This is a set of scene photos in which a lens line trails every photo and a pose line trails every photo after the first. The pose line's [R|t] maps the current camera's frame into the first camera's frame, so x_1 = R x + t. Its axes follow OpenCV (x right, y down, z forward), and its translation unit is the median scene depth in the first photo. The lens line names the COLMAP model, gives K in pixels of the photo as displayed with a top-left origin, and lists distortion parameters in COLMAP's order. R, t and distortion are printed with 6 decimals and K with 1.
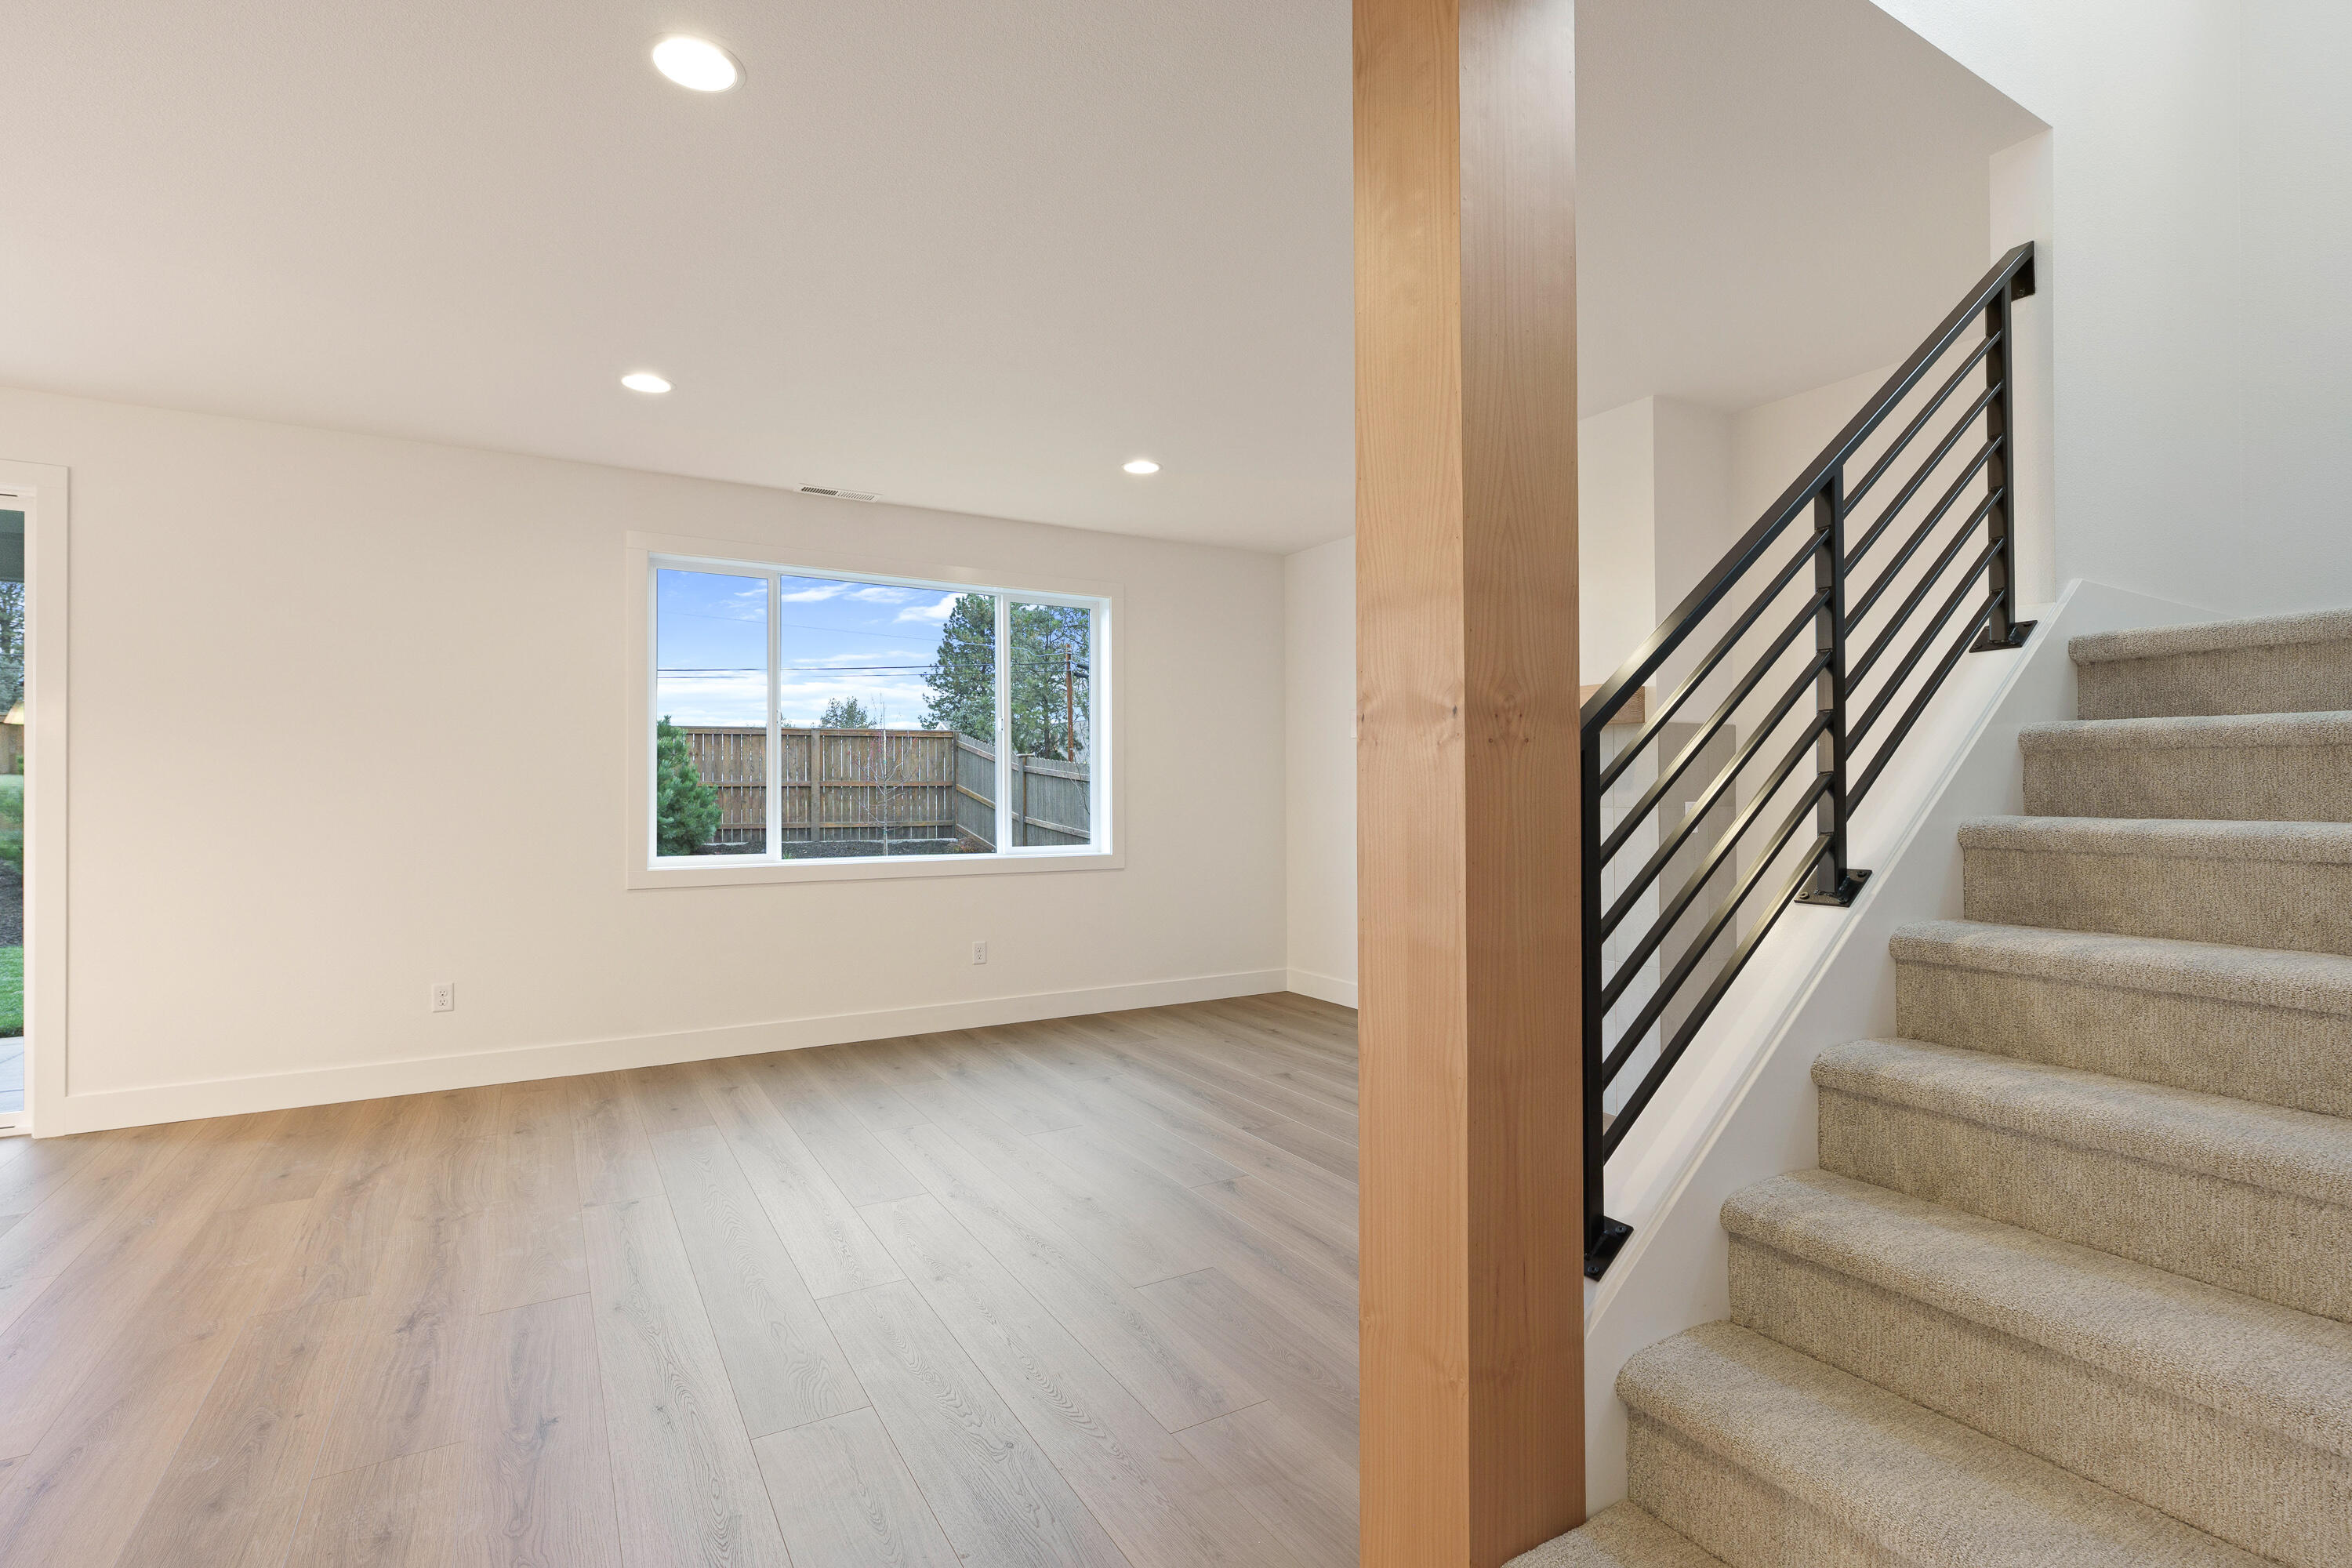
lens RADIAL K [[1094.4, 0, 1200.5], [0, 1094.4, 786.7], [0, 0, 1]] dist [-0.000059, -0.000022]
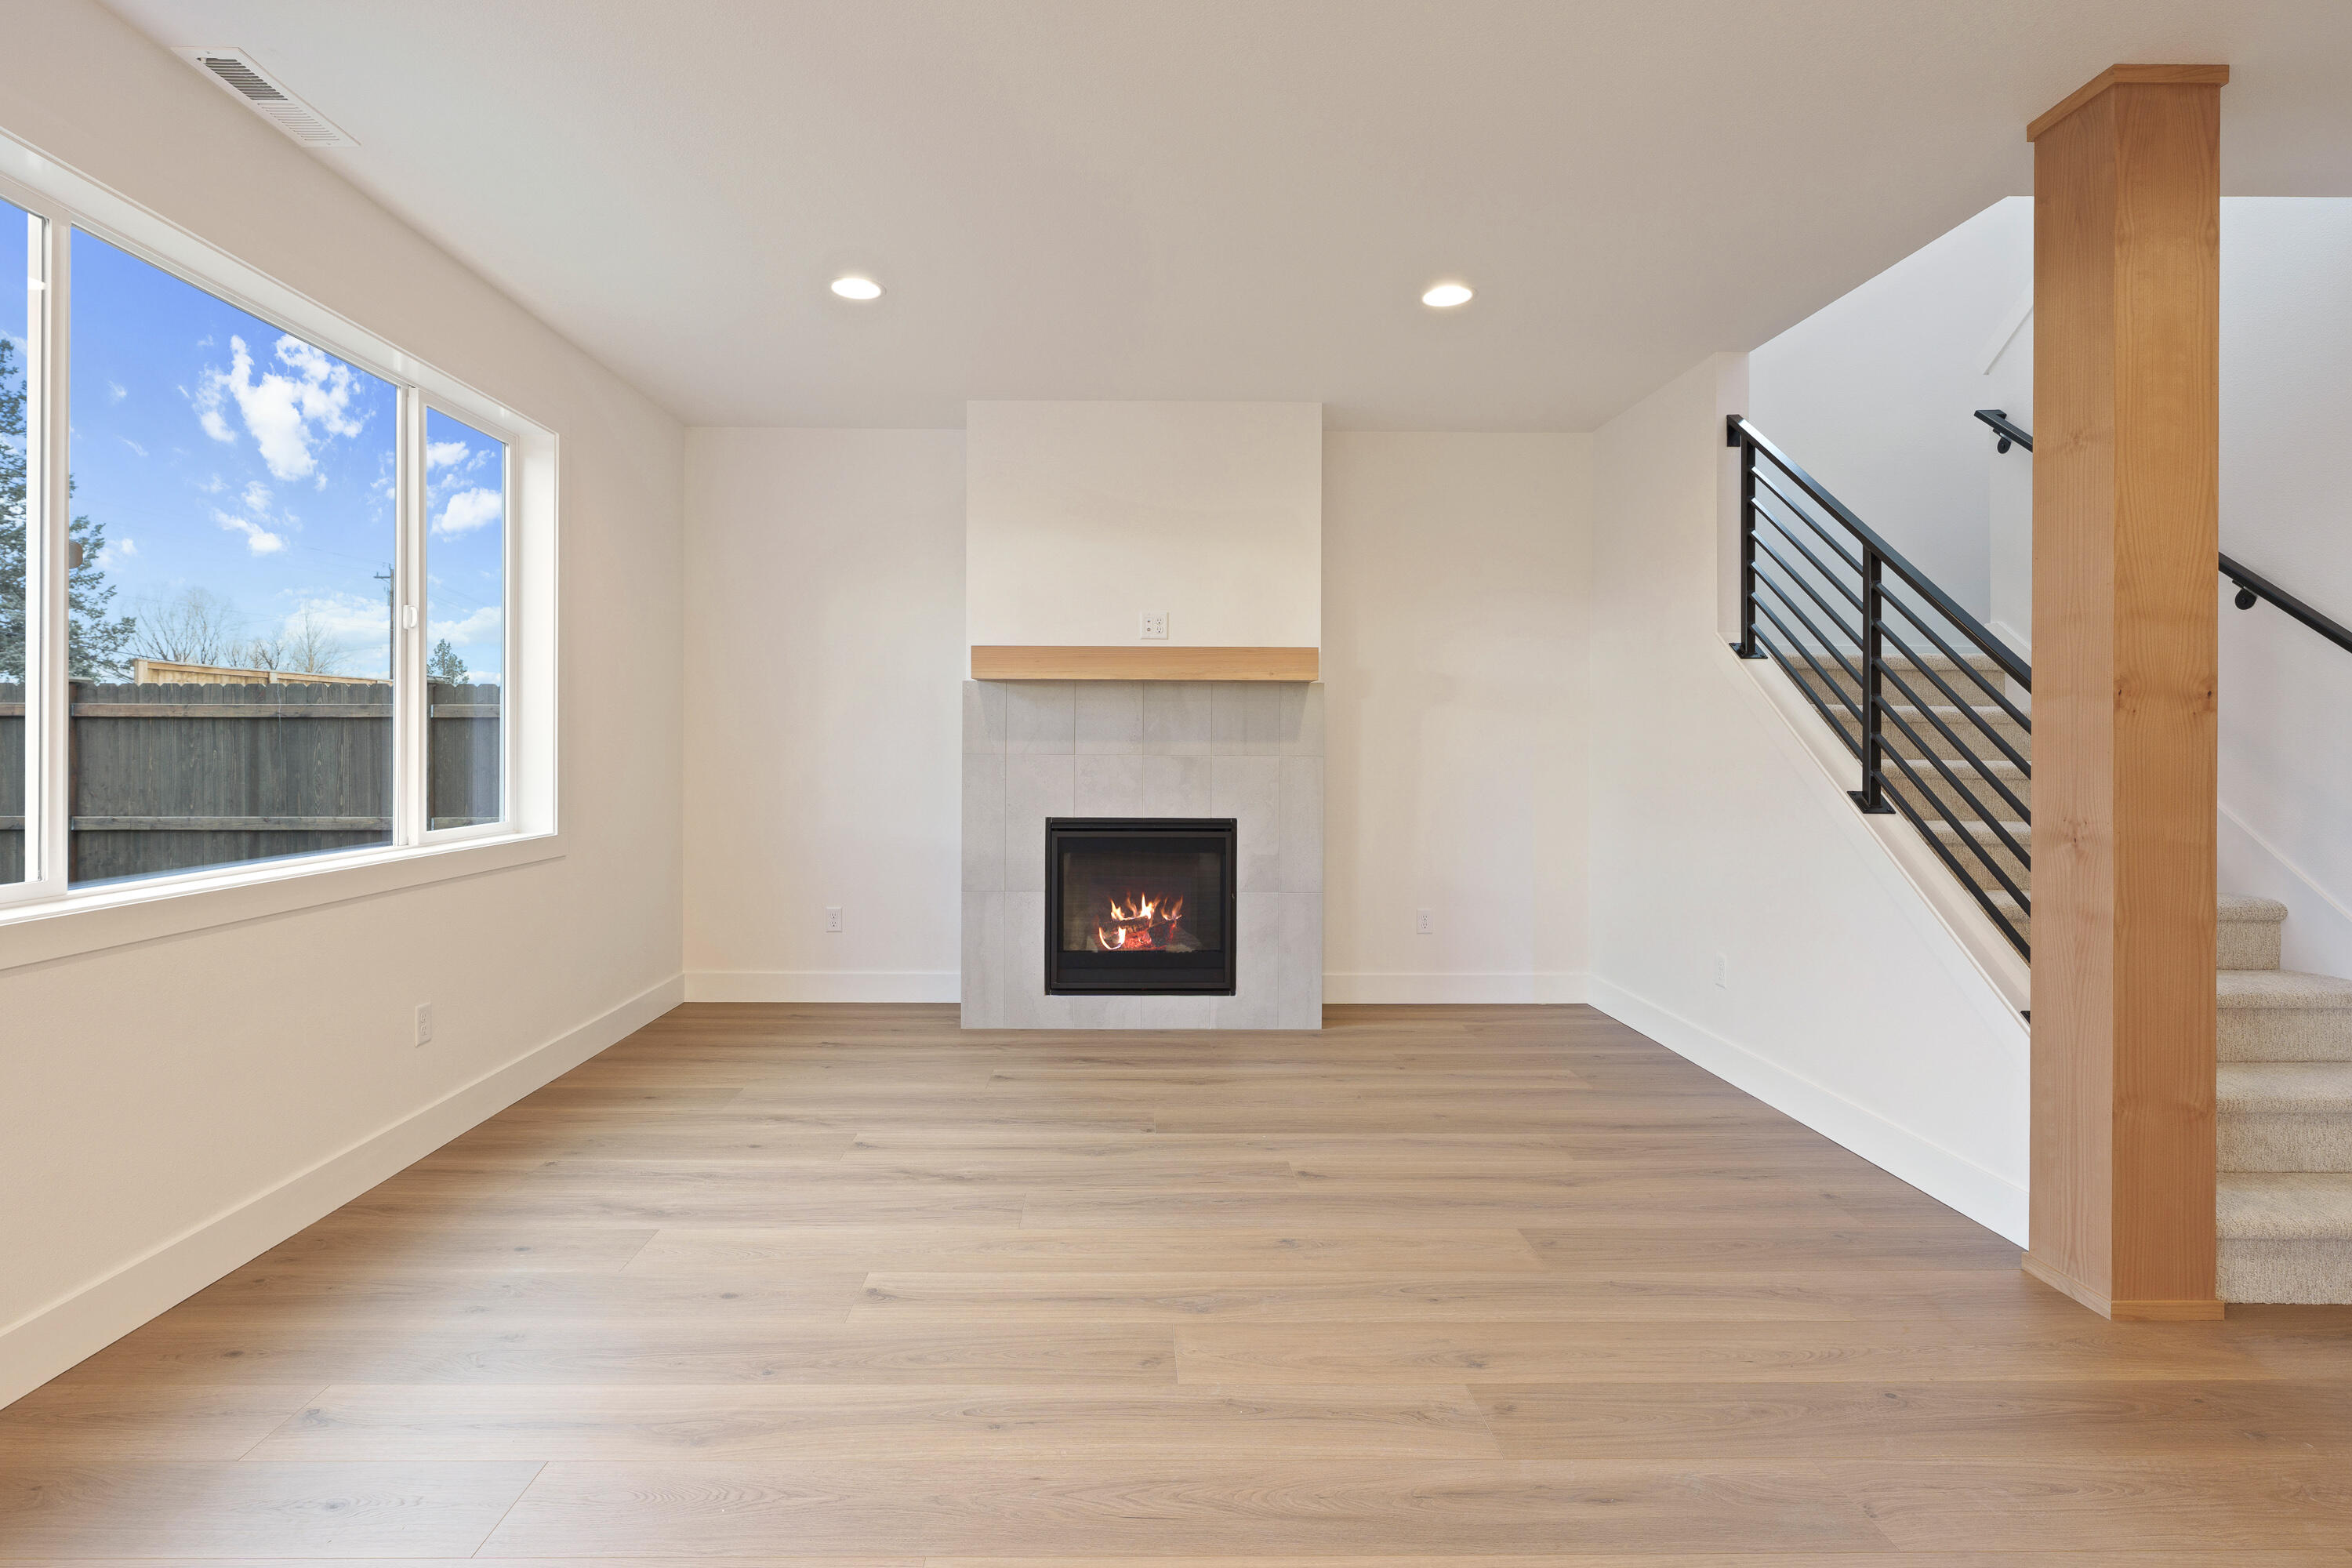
lens RADIAL K [[1141.7, 0, 1133.0], [0, 1141.7, 742.5], [0, 0, 1]] dist [0.001600, 0.000040]
pose [[0.508444, 0.004426, 0.861083, -0.481091], [-0.009988, 0.999950, 0.000758, 0.003677], [-0.861037, -0.008986, 0.508463, 0.360823]]
